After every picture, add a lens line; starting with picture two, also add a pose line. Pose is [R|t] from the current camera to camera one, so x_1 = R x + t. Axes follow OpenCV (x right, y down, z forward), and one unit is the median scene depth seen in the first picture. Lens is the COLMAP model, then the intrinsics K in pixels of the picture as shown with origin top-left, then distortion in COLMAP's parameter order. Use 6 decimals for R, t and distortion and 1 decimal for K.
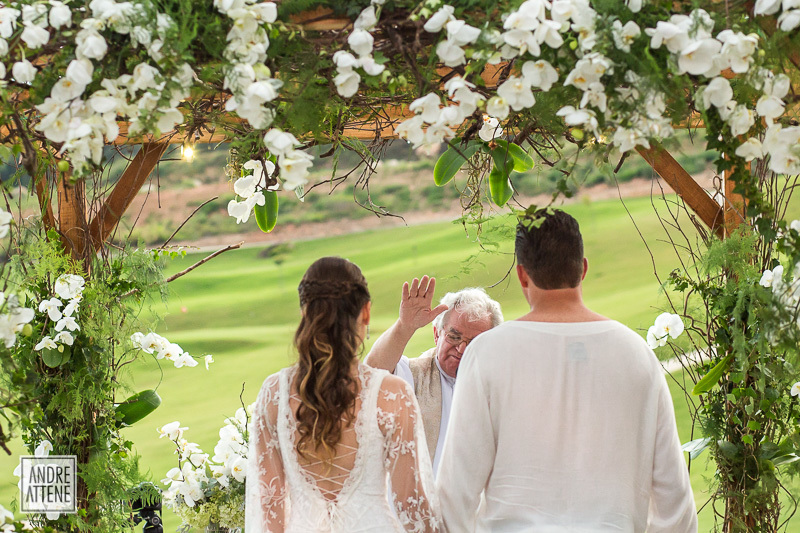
lens RADIAL K [[1921.2, 0, 400.0], [0, 1921.2, 266.5], [0, 0, 1]] dist [-0.092696, -0.245177]
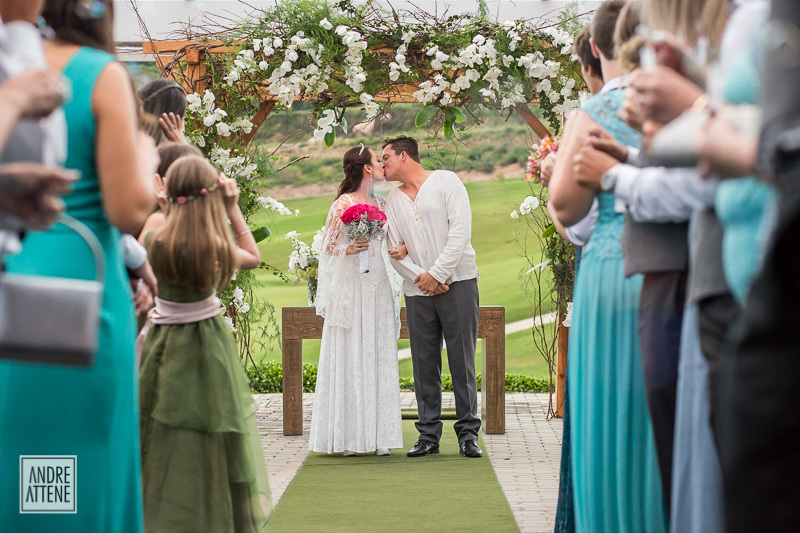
lens RADIAL K [[1921.2, 0, 400.0], [0, 1921.2, 266.5], [0, 0, 1]] dist [-0.092696, -0.245177]
pose [[0.998376, 0.036145, 0.044031, -0.117141], [-0.036494, 0.999308, 0.007161, 0.128264], [-0.043742, -0.008756, 0.999004, -1.424549]]
